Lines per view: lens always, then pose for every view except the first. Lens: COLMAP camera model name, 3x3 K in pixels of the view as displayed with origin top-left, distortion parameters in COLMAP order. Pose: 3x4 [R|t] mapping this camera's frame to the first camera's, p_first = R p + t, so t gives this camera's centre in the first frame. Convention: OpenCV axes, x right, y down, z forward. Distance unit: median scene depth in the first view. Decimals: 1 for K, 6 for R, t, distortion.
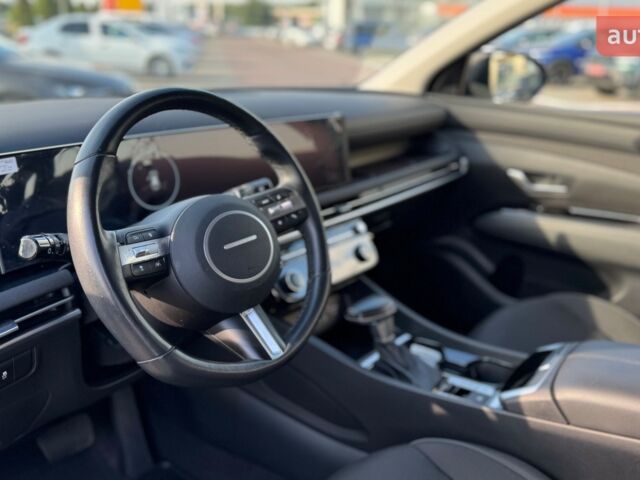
lens RADIAL K [[591.7, 0, 318.2], [0, 591.7, 244.1], [0, 0, 1]] dist [0.149676, -0.286769]
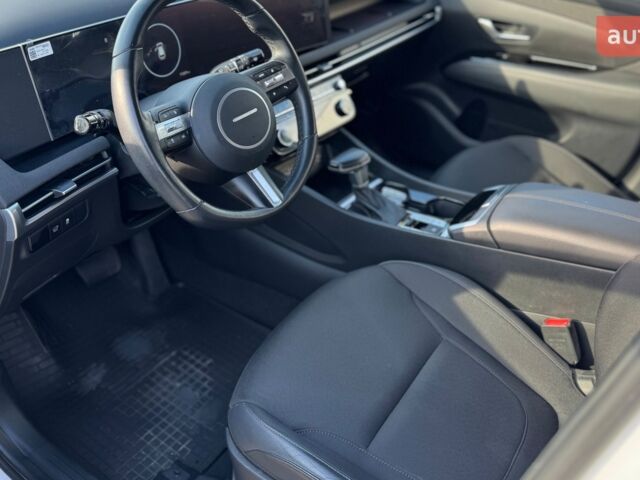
lens RADIAL K [[591.7, 0, 318.2], [0, 591.7, 244.1], [0, 0, 1]] dist [0.149676, -0.286769]
pose [[0.999186, -0.019421, 0.035345, -0.020825], [0.008737, 0.959841, 0.280410, -0.069025], [-0.039371, -0.279873, 0.959229, -0.205092]]
